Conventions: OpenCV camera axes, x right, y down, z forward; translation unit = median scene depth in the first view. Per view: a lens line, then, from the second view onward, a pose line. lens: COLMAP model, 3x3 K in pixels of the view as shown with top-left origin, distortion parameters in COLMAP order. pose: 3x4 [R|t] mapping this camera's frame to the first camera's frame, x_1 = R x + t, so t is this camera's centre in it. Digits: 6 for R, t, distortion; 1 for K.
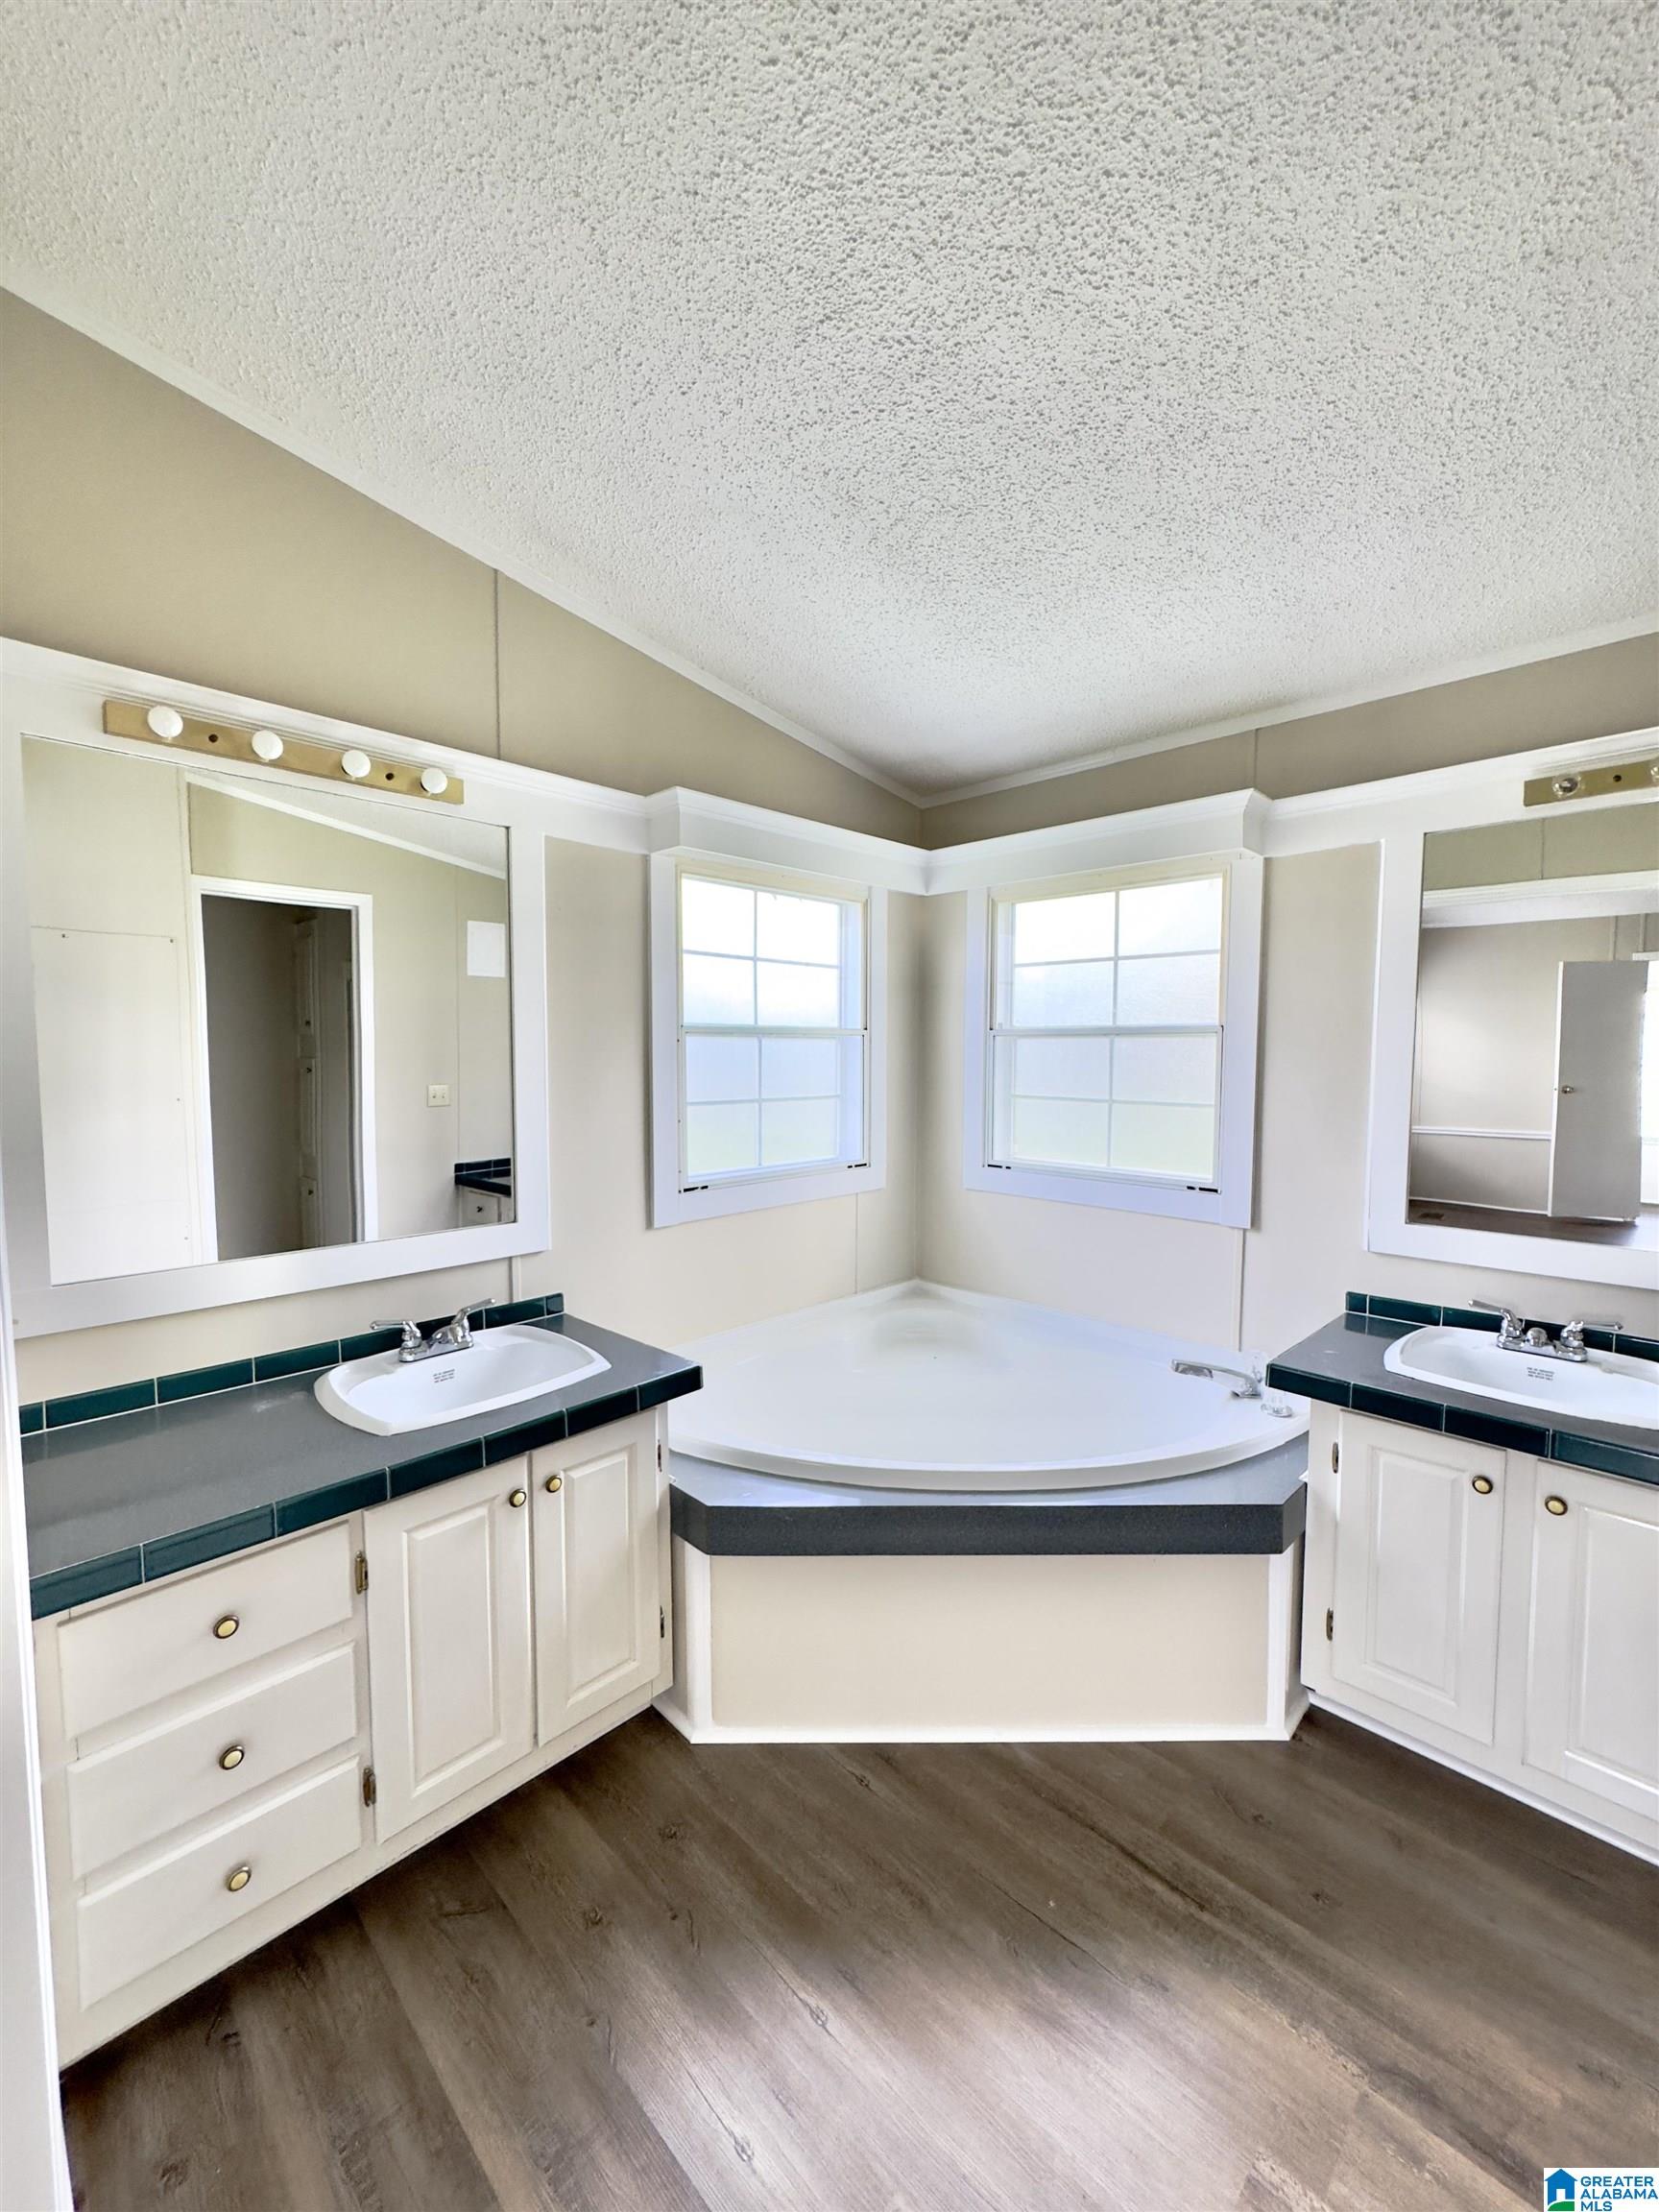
lens RADIAL K [[893.8, 0, 829.8], [0, 893.8, 1107.2], [0, 0, 1]] dist [-0.014172, -0.000050]
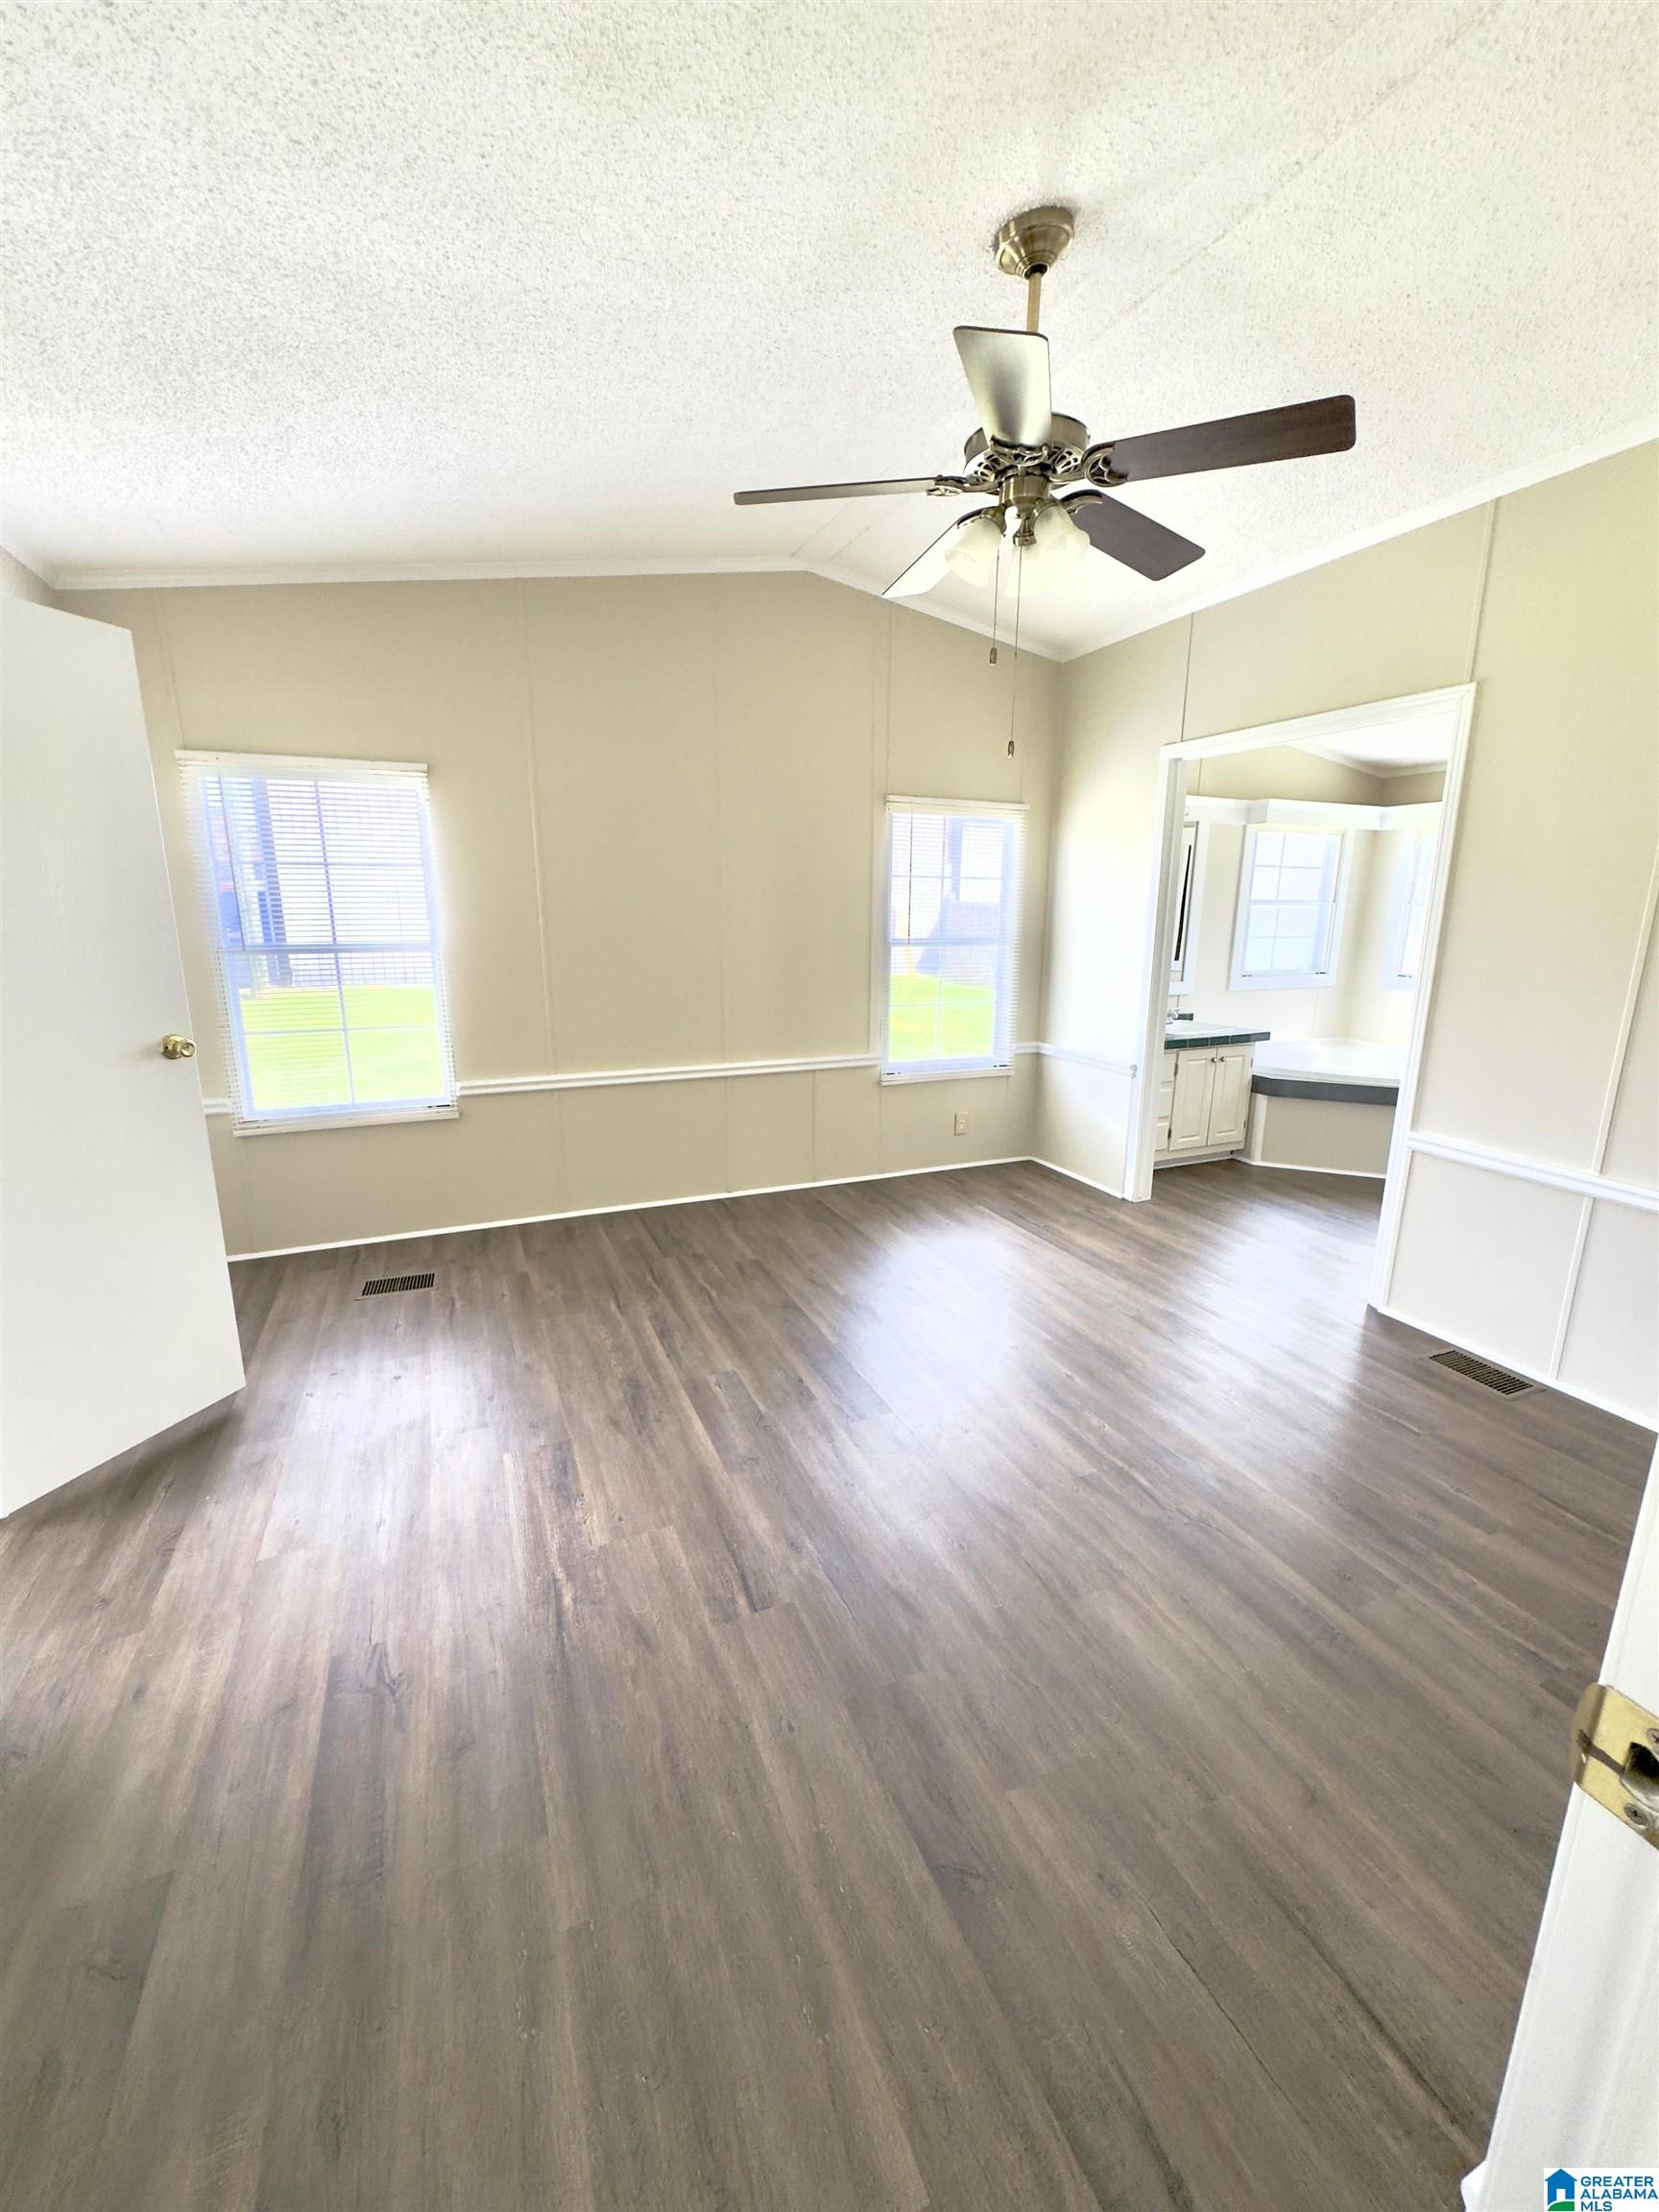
lens RADIAL K [[893.8, 0, 826.8], [0, 893.8, 1103.9], [0, 0, 1]] dist [-0.014172, -0.000050]
pose [[0.924125, 0.084935, -0.372530, -0.359238], [-0.023367, 0.985718, 0.166774, 0.084362], [0.381375, -0.145415, 0.912912, -2.018759]]
